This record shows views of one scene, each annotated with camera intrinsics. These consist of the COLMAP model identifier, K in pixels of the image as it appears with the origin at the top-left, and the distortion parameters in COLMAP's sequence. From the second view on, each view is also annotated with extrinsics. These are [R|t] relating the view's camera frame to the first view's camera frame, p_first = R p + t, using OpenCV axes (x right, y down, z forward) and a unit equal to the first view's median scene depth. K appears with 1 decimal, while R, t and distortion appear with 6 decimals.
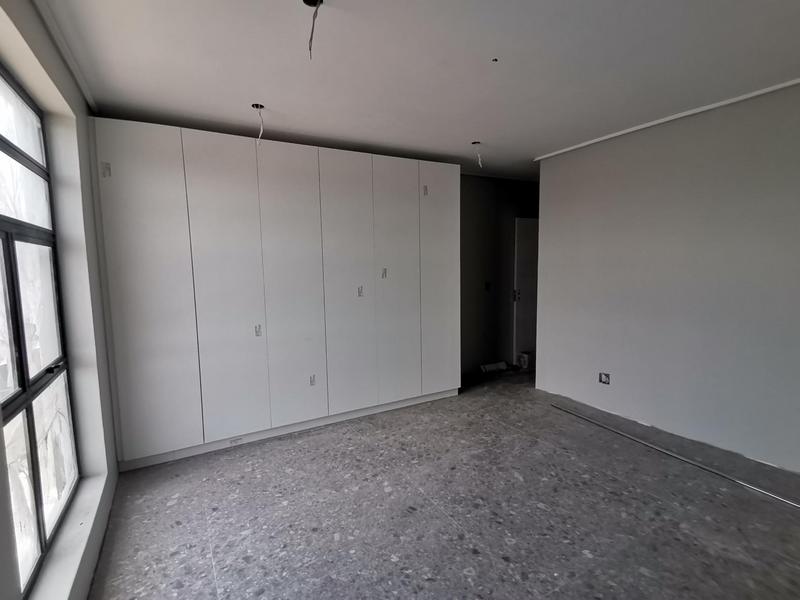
lens RADIAL K [[389.0, 0, 400.0], [0, 389.0, 300.0], [0, 0, 1]] dist [0.059546, -0.043462]
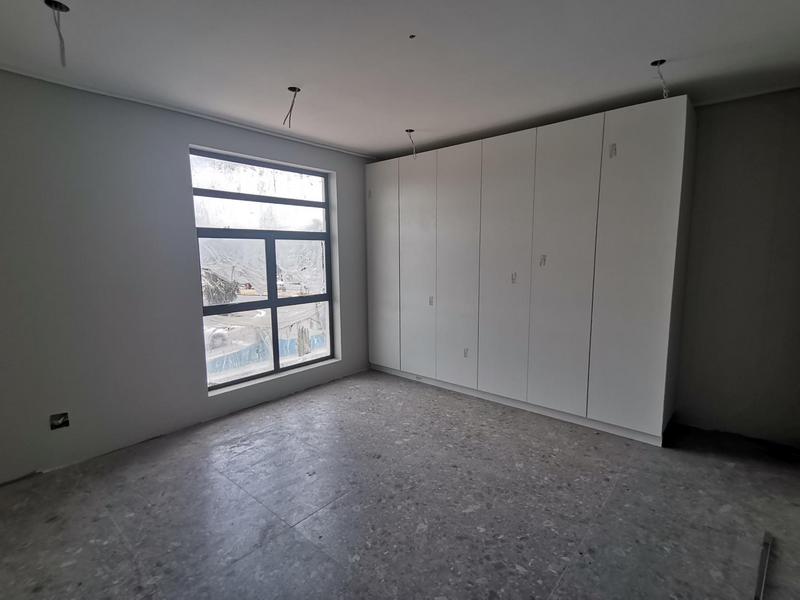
lens RADIAL K [[389.0, 0, 400.0], [0, 389.0, 300.0], [0, 0, 1]] dist [0.059546, -0.043462]
pose [[0.349265, 0.134395, -0.927336, 0.959401], [-0.085461, 0.990105, 0.111304, -0.071819], [0.933119, 0.040376, 0.357294, 0.537119]]
